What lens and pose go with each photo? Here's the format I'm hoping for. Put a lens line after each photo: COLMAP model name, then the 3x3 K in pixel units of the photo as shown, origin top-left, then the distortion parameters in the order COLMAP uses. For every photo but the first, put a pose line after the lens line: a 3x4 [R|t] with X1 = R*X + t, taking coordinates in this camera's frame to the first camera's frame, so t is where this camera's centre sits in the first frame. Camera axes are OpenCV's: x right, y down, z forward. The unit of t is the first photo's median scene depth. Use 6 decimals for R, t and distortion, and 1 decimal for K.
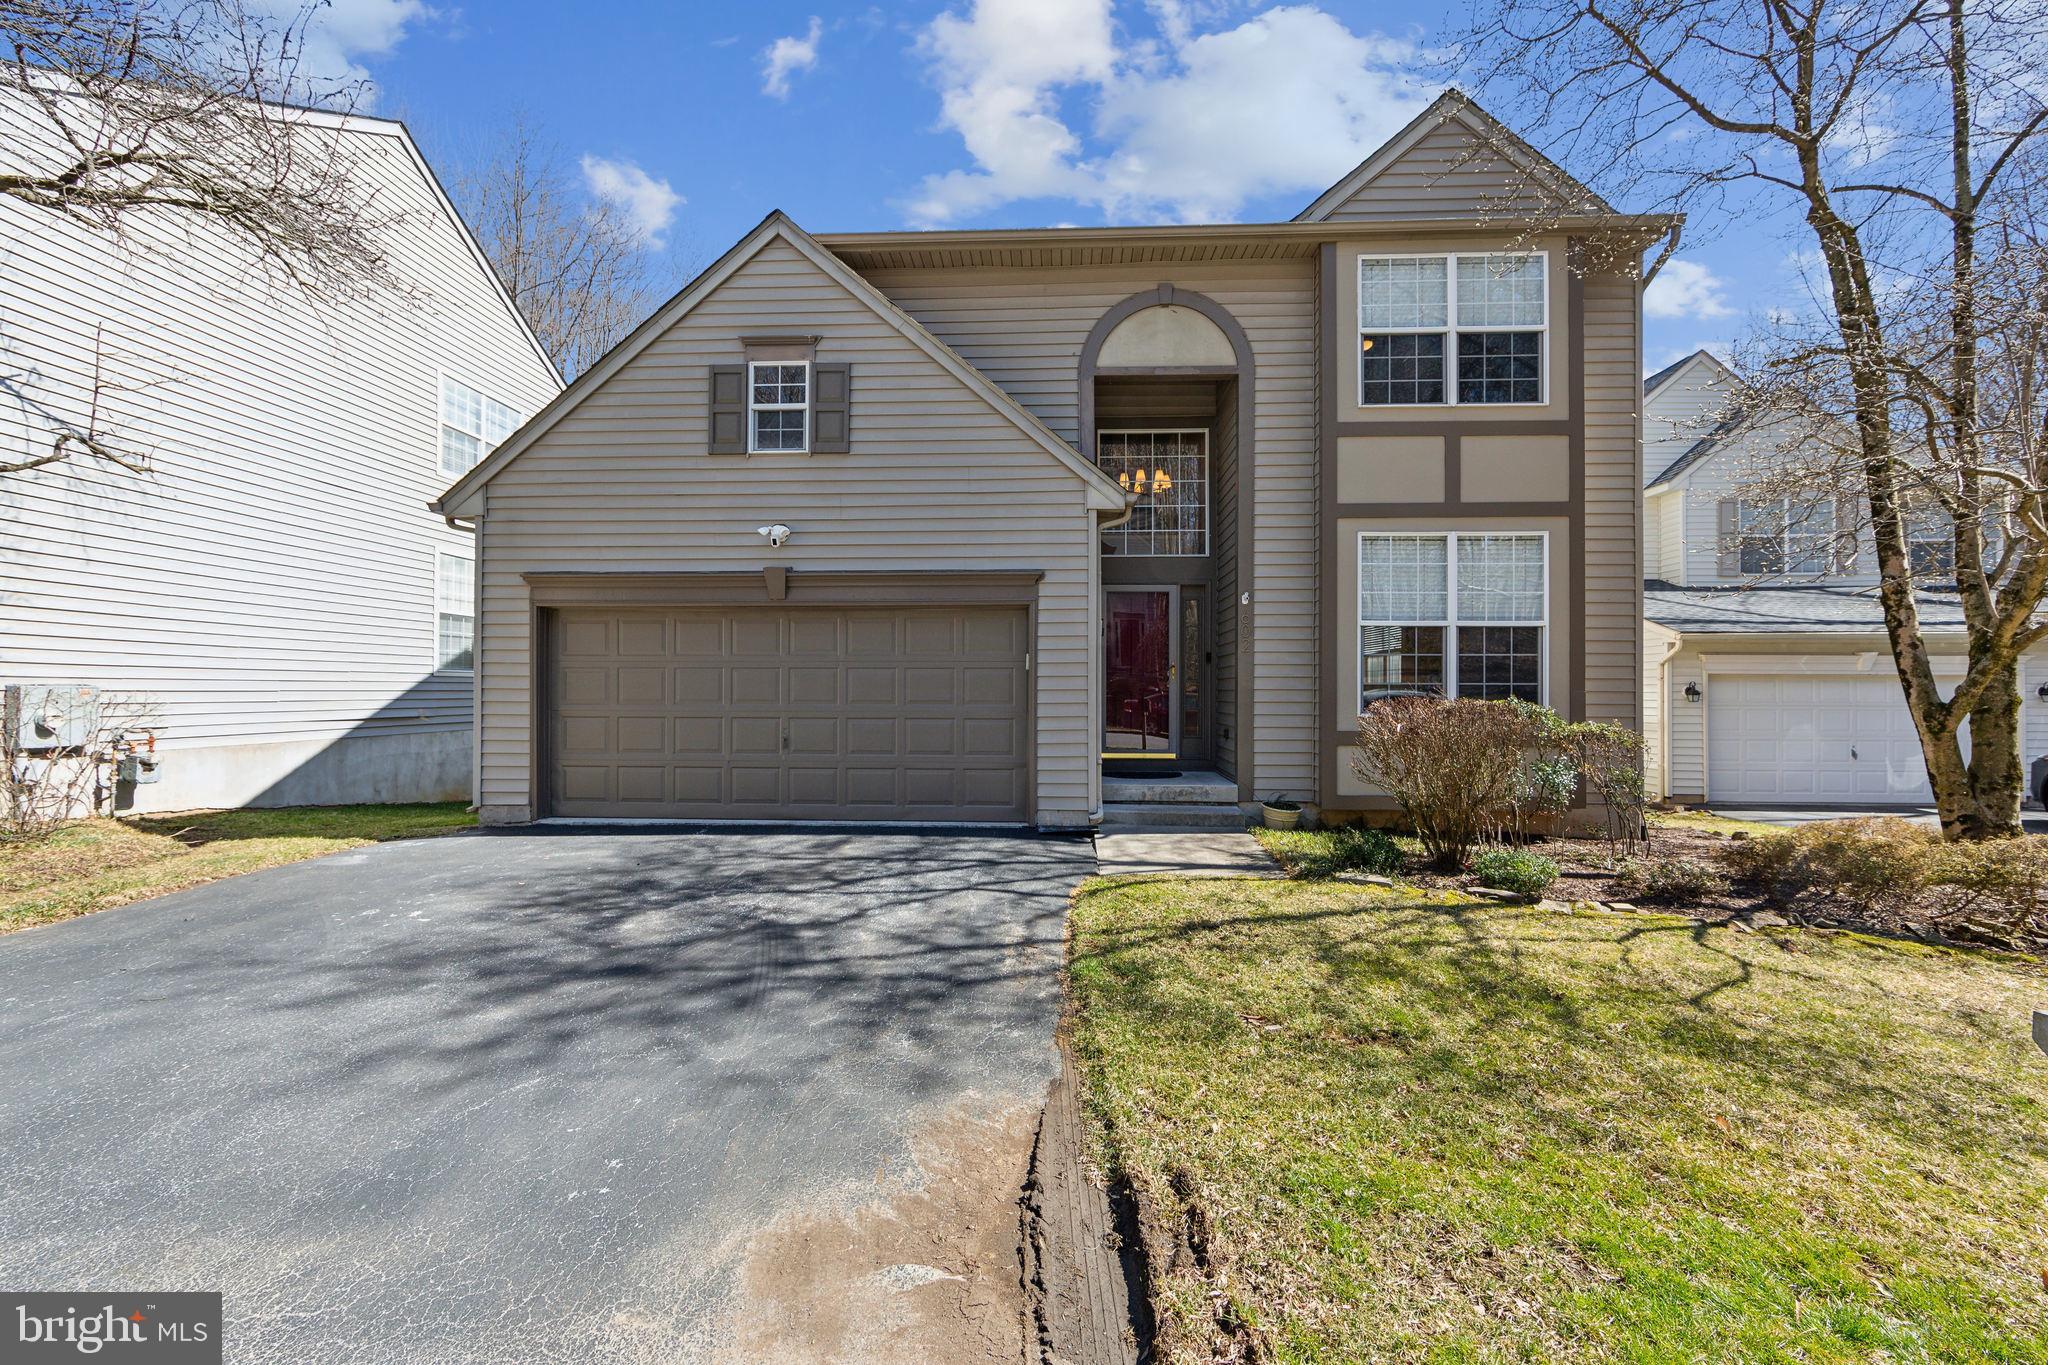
lens RADIAL K [[812.8, 0, 1024.0], [0, 812.8, 675.1], [0, 0, 1]] dist [-0.005551, -0.000156]
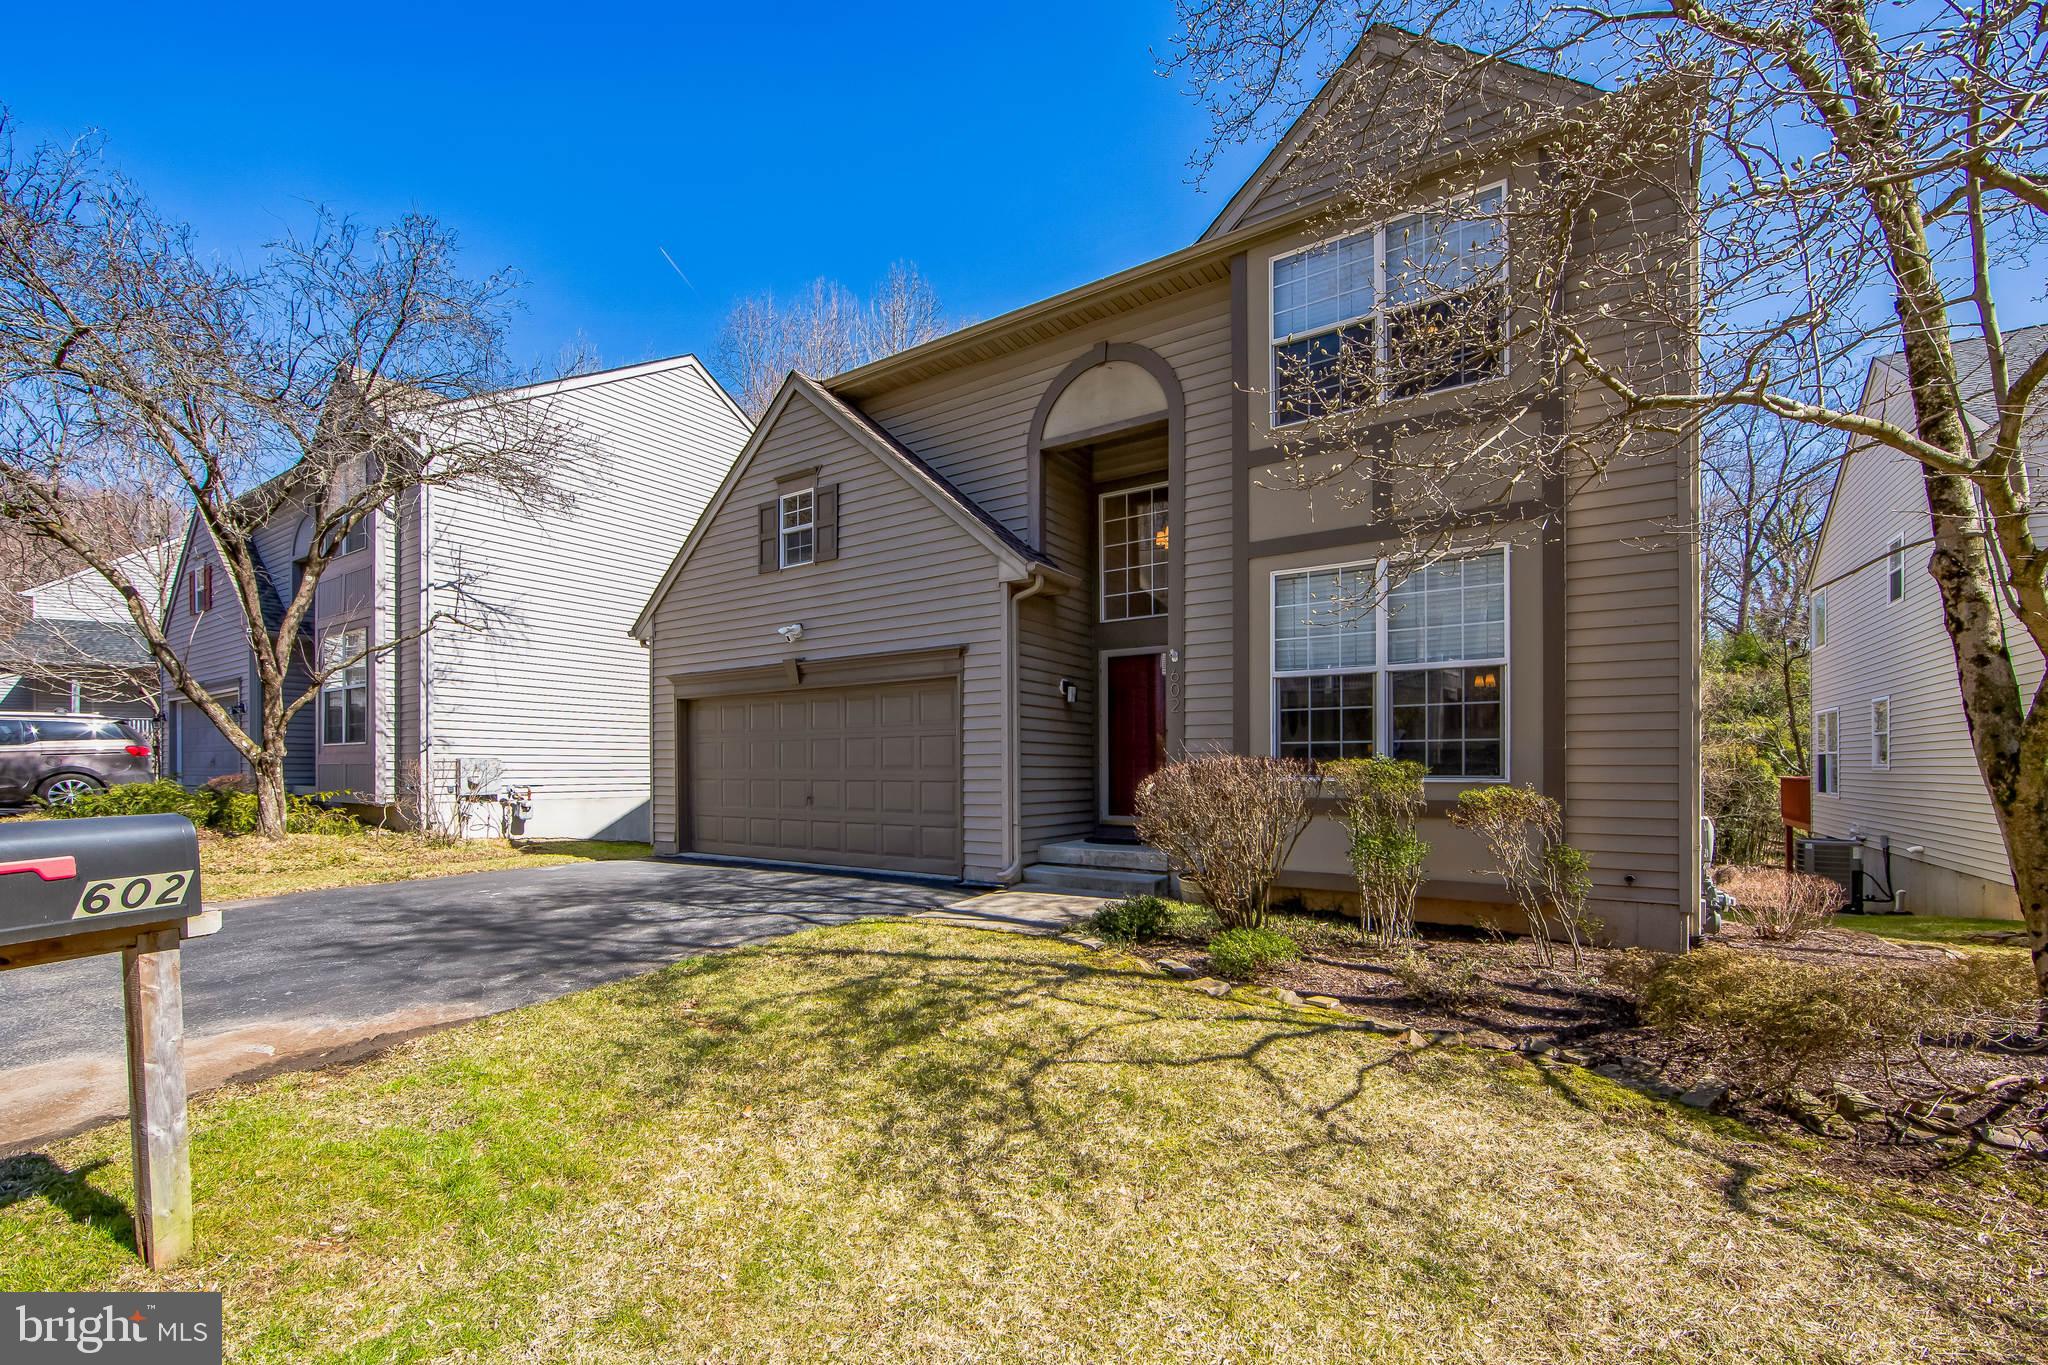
lens RADIAL K [[845.8, 0, 1023.9], [0, 845.8, 767.9], [0, 0, 1]] dist [-0.016380, 0.000142]
pose [[0.855403, -0.003947, -0.517949, 0.658616], [0.010597, 0.999895, 0.009881, 0.025053], [0.517855, -0.013941, 0.855355, 0.073594]]
